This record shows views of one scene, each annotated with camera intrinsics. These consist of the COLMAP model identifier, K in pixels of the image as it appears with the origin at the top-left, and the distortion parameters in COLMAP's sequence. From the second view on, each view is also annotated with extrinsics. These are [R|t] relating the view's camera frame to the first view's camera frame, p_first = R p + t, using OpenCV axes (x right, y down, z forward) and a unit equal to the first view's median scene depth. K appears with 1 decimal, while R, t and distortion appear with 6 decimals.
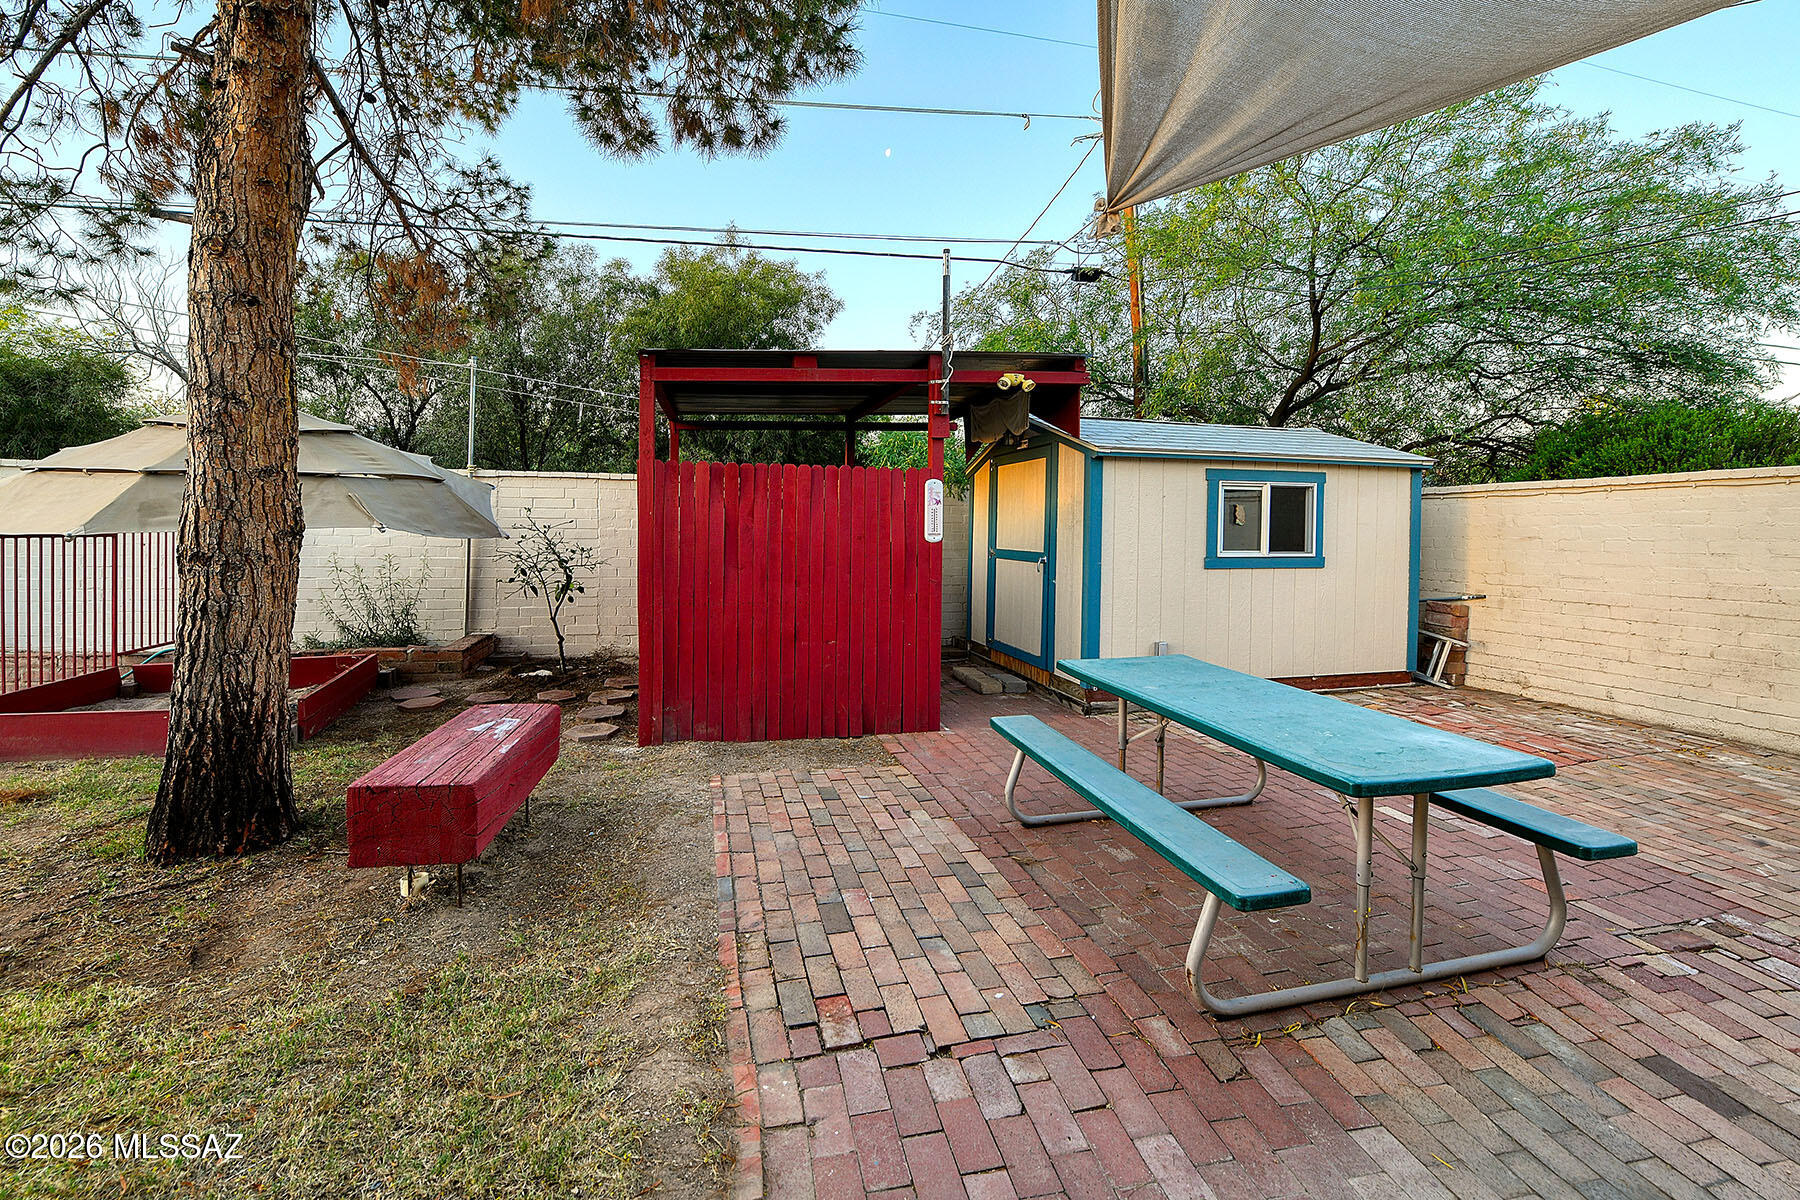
lens RADIAL K [[772.9, 0, 900.0], [0, 772.9, 600.0], [0, 0, 1]] dist [-0.017192, -0.000235]
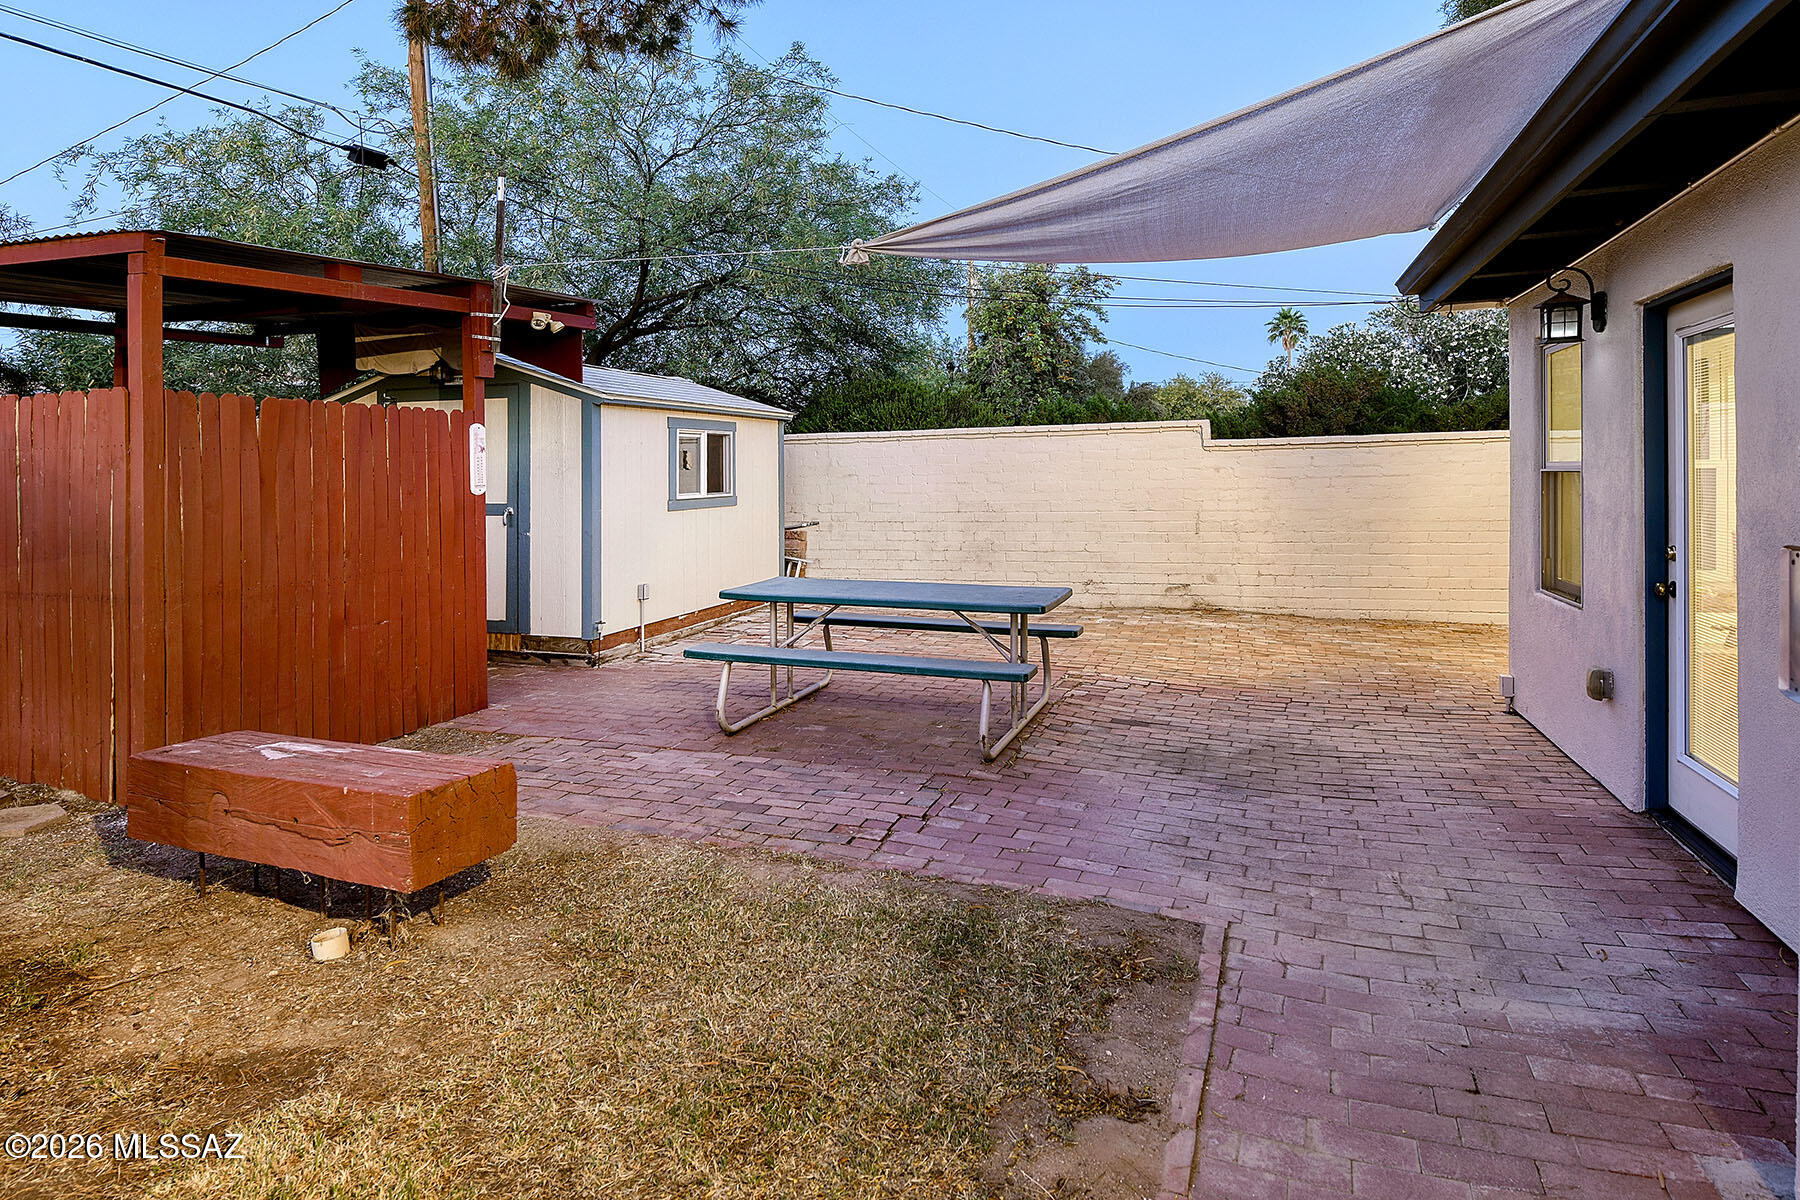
lens RADIAL K [[950.6, 0, 900.0], [0, 950.6, 600.0], [0, 0, 1]] dist [-0.001162, -0.000552]
pose [[0.578258, -0.126501, 0.805987, -0.483513], [0.091940, 0.991717, 0.089690, -0.007243], [-0.810657, 0.022239, 0.585099, -0.024404]]
